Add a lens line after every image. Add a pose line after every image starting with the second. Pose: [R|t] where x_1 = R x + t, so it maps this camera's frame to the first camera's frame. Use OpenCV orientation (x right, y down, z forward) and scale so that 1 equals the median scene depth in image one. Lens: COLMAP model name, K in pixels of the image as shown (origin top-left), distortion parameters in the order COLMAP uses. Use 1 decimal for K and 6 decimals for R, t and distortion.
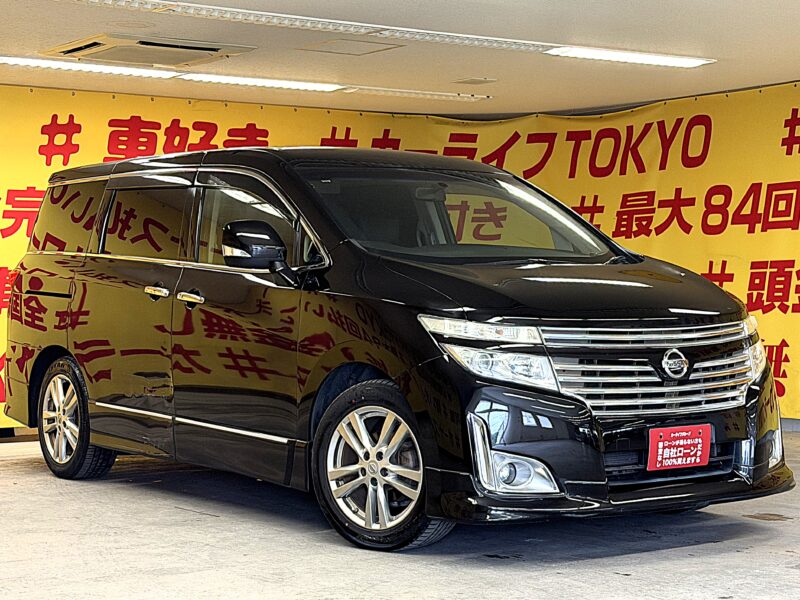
lens RADIAL K [[1515.5, 0, 400.0], [0, 1515.5, 300.0], [0, 0, 1]] dist [0.128200, 0.012151]
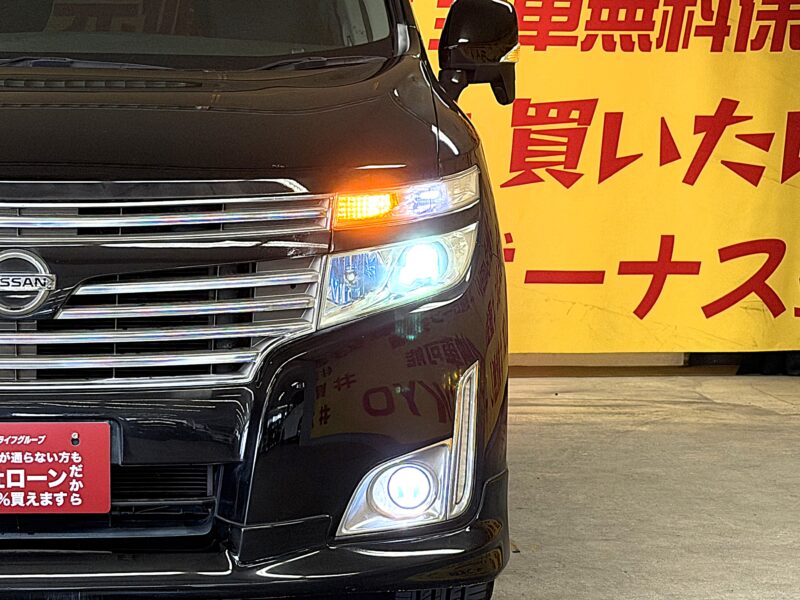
lens RADIAL K [[2262.6, 0, 400.0], [0, 2262.6, 300.0], [0, 0, 1]] dist [0.072462, 0.521602]
pose [[0.867029, 0.049085, -0.495834, 0.607357], [-0.020455, 0.997803, 0.063009, 0.002645], [0.497837, -0.044488, 0.866129, 0.476492]]
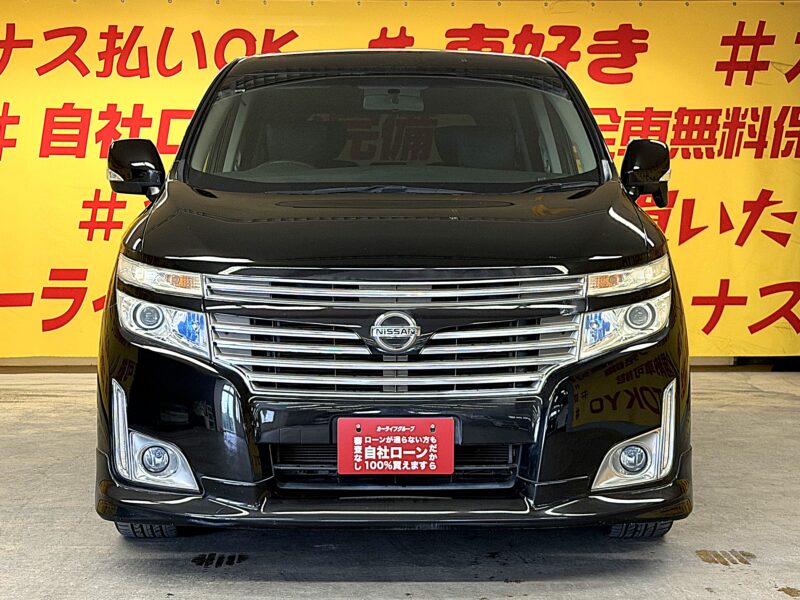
lens RADIAL K [[1515.5, 0, 400.0], [0, 1515.5, 300.0], [0, 0, 1]] dist [0.128200, 0.012151]
pose [[0.837223, 0.044718, -0.545030, 0.573568], [-0.015217, 0.998170, 0.058523, -0.015472], [0.546650, -0.040703, 0.836371, 0.395328]]
